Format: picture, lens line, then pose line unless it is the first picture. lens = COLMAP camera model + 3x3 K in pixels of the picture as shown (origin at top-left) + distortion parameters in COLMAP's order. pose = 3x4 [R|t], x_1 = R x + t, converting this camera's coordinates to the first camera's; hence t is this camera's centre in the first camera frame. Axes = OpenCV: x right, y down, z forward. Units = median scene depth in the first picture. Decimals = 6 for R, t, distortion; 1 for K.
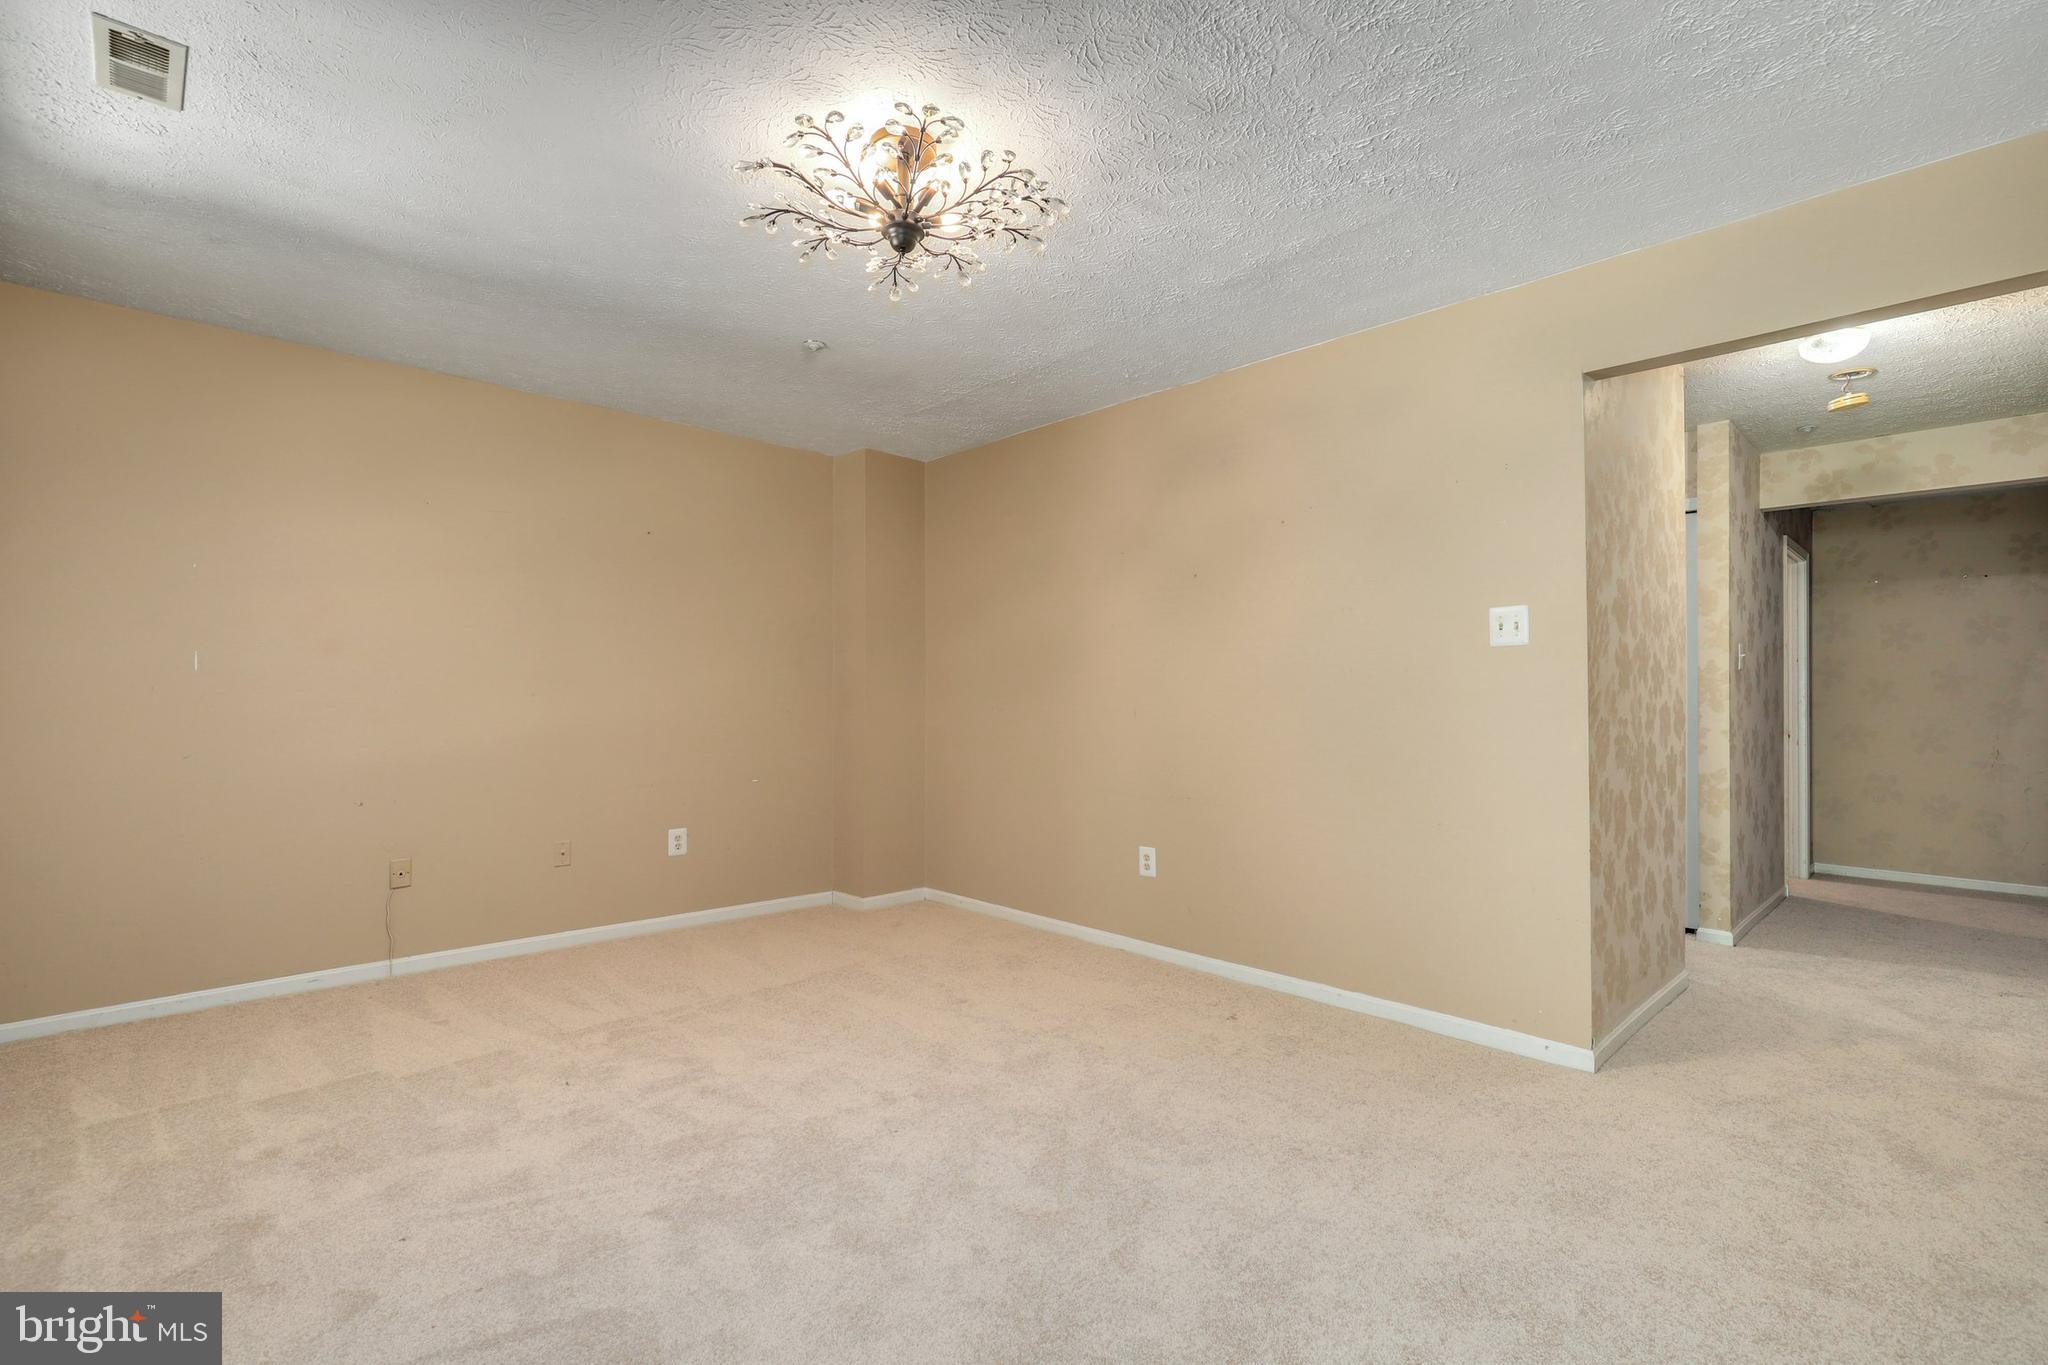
lens RADIAL K [[924.2, 0, 1027.2], [0, 924.2, 695.0], [0, 0, 1]] dist [0.000186, -0.000537]
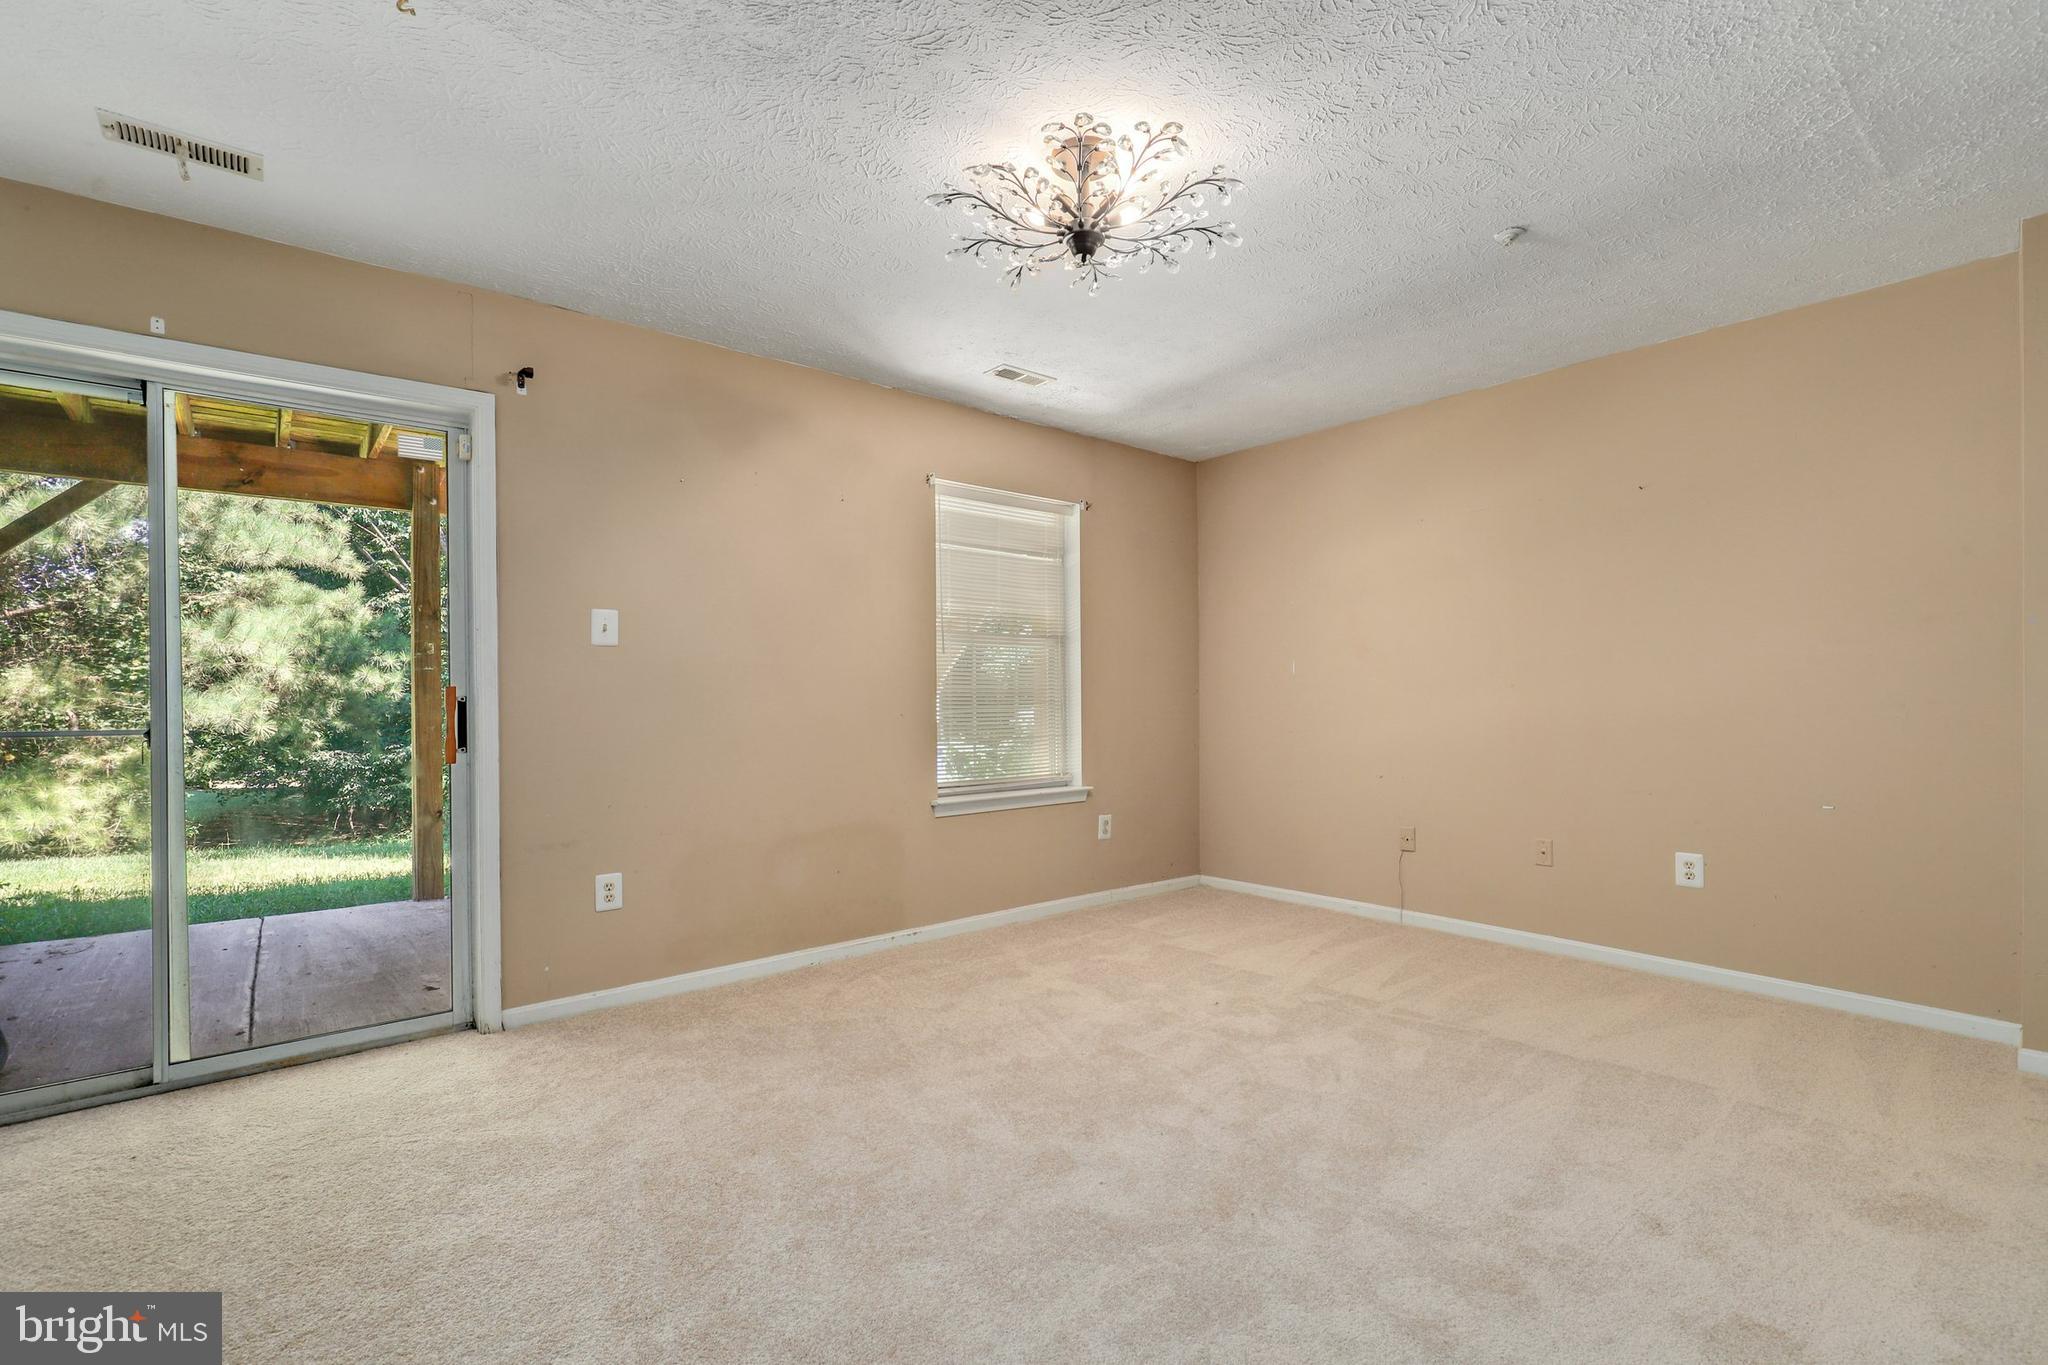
lens RADIAL K [[924.2, 0, 1027.2], [0, 924.2, 695.0], [0, 0, 1]] dist [0.000186, -0.000537]
pose [[-0.064859, -0.005352, -0.997880, 0.792621], [0.012717, 0.999900, -0.006190, 0.014182], [0.997813, -0.013092, -0.064784, 0.876453]]
